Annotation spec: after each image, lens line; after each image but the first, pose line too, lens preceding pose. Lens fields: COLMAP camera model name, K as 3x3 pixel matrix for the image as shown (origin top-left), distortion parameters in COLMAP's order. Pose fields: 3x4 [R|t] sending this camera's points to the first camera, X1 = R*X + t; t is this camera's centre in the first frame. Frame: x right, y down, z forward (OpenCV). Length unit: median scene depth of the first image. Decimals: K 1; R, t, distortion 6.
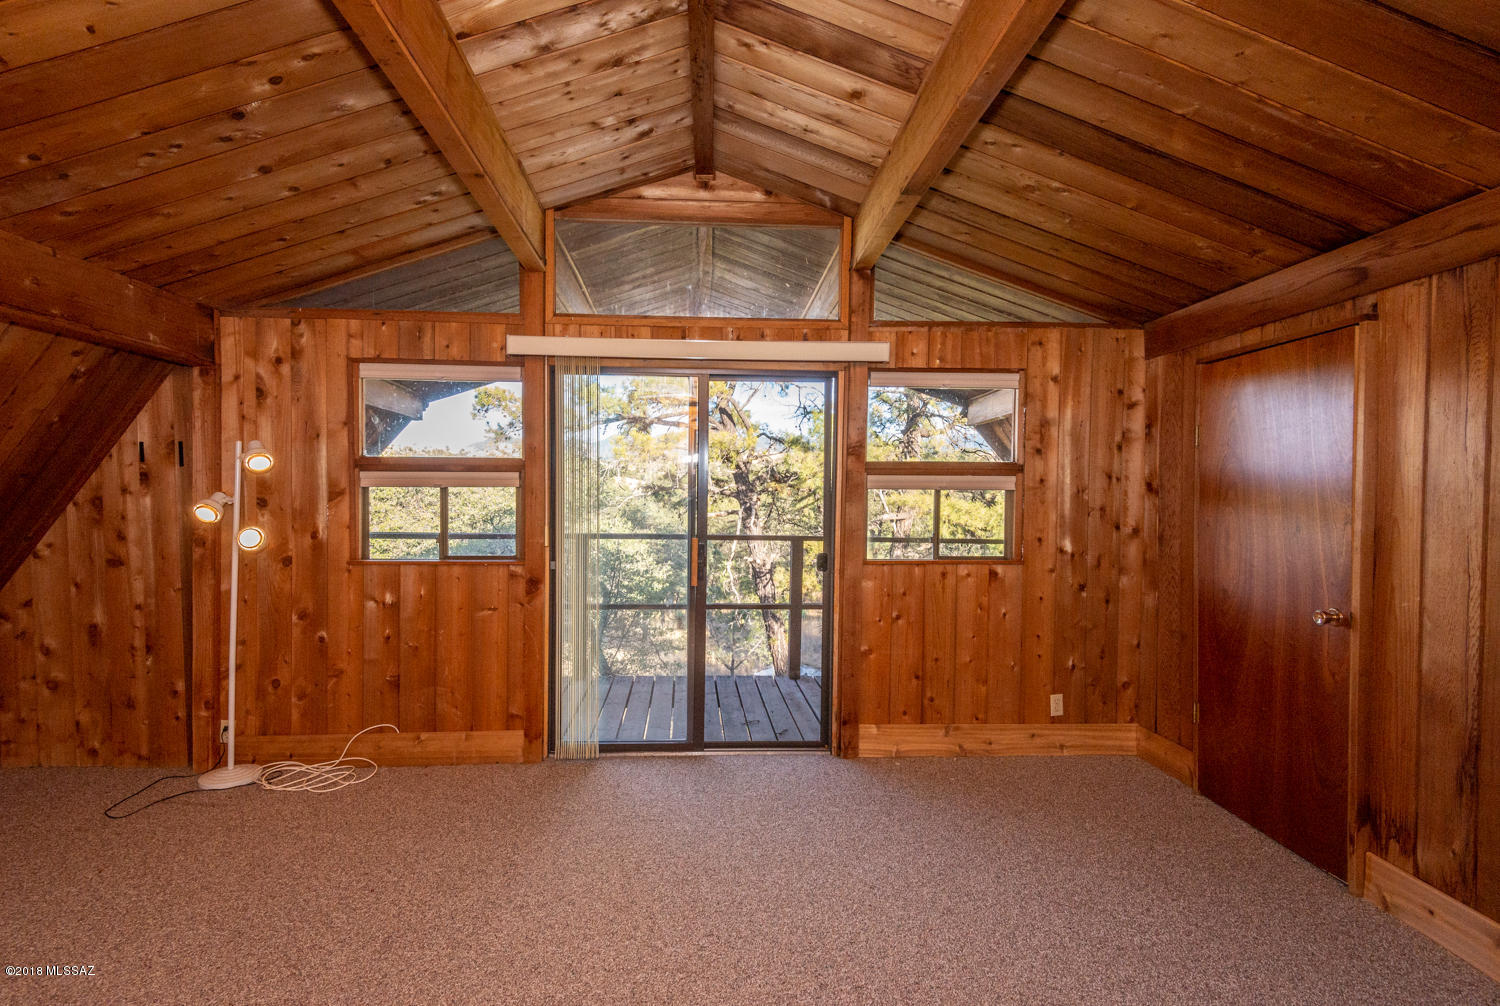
lens RADIAL K [[685.7, 0, 744.6], [0, 685.7, 503.4], [0, 0, 1]] dist [0.035486, -0.019080]
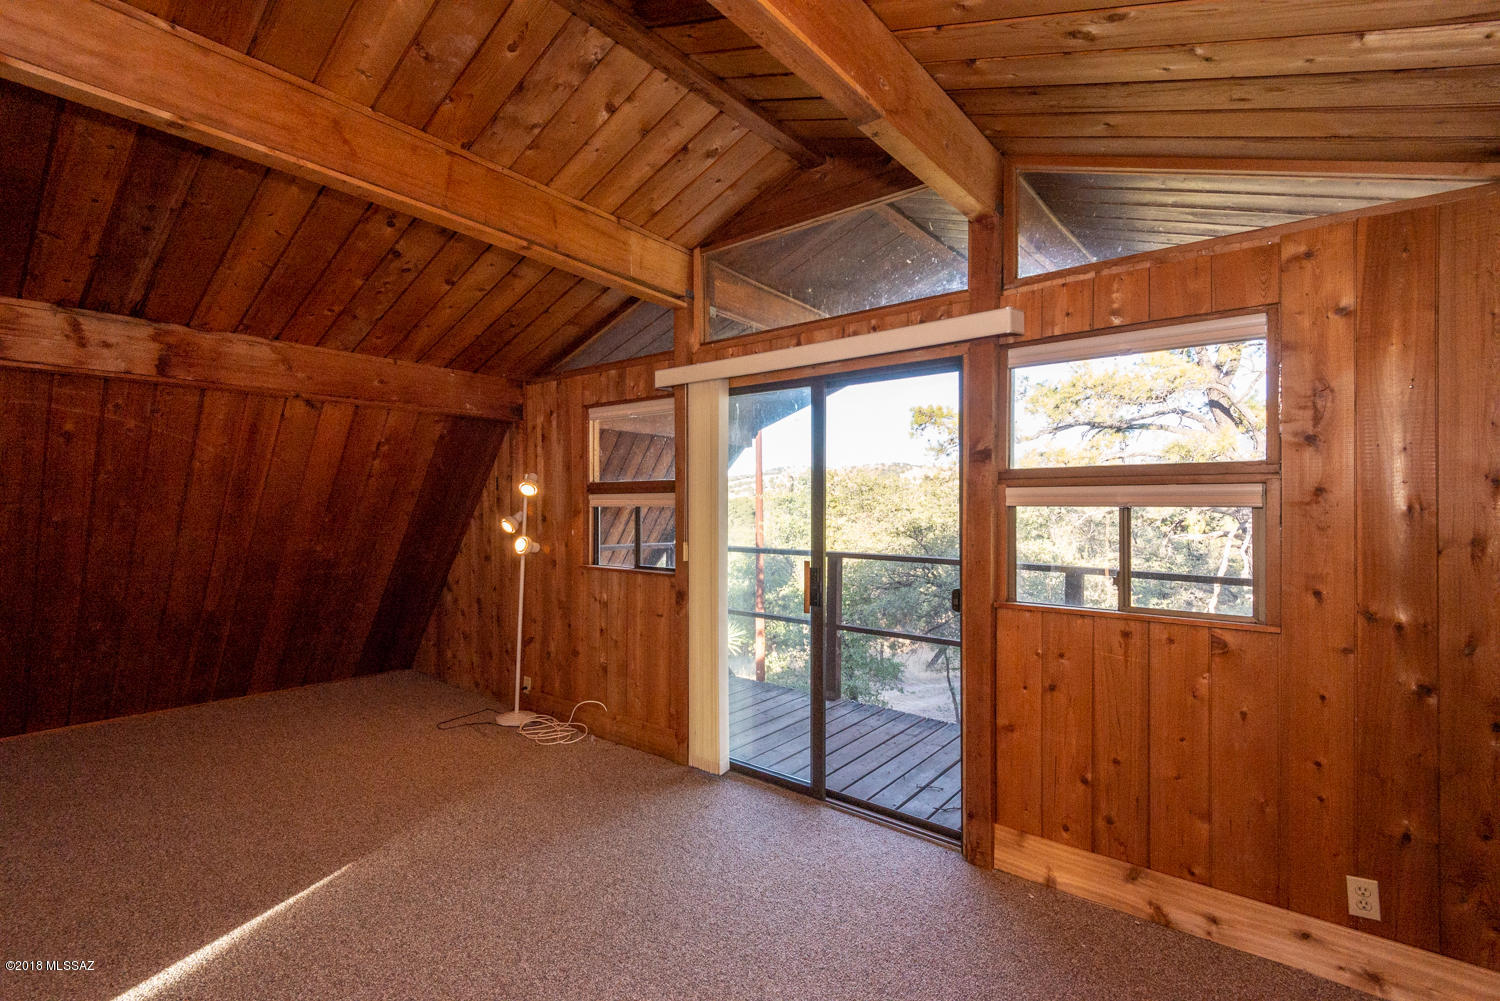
lens RADIAL K [[685.7, 0, 744.6], [0, 685.7, 500.9], [0, 0, 1]] dist [0.035486, -0.019080]
pose [[0.741623, -0.010109, -0.670741, 0.470978], [-0.007333, 0.999705, -0.023175, -0.007740], [0.670777, 0.022106, 0.741329, 0.257361]]
